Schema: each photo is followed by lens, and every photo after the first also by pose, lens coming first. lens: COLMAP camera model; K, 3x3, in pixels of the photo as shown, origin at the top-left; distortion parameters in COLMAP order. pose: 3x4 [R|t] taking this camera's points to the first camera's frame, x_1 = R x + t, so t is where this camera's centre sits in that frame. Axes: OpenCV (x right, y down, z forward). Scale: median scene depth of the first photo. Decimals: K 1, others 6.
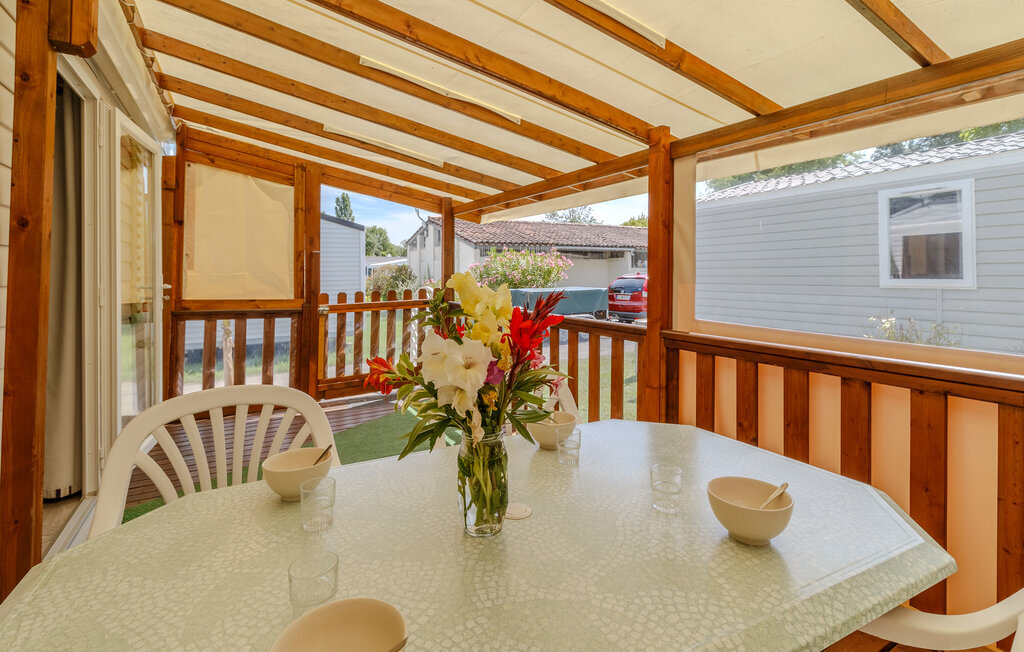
lens RADIAL K [[478.3, 0, 514.1], [0, 478.3, 273.8], [0, 0, 1]] dist [-0.020293, -0.000165]
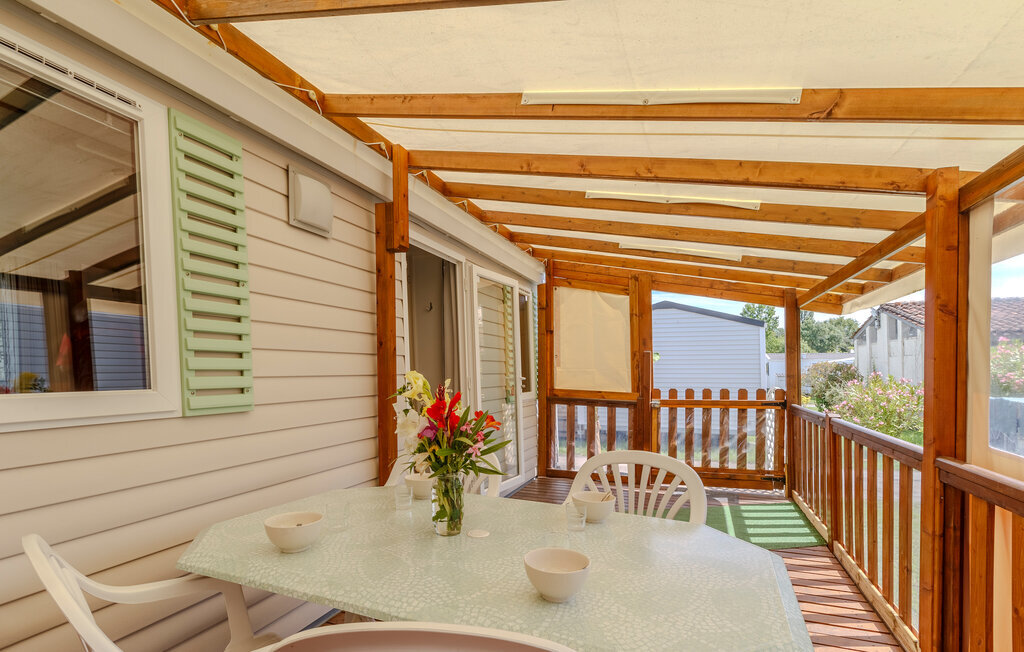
lens RADIAL K [[478.4, 0, 515.5], [0, 478.4, 399.5], [0, 0, 1]] dist [-0.029022, -0.000166]
pose [[0.636267, 0.059579, -0.769165, 0.257558], [-0.013285, 0.997712, 0.066292, -0.003518], [0.771354, -0.031961, 0.635603, 0.036031]]
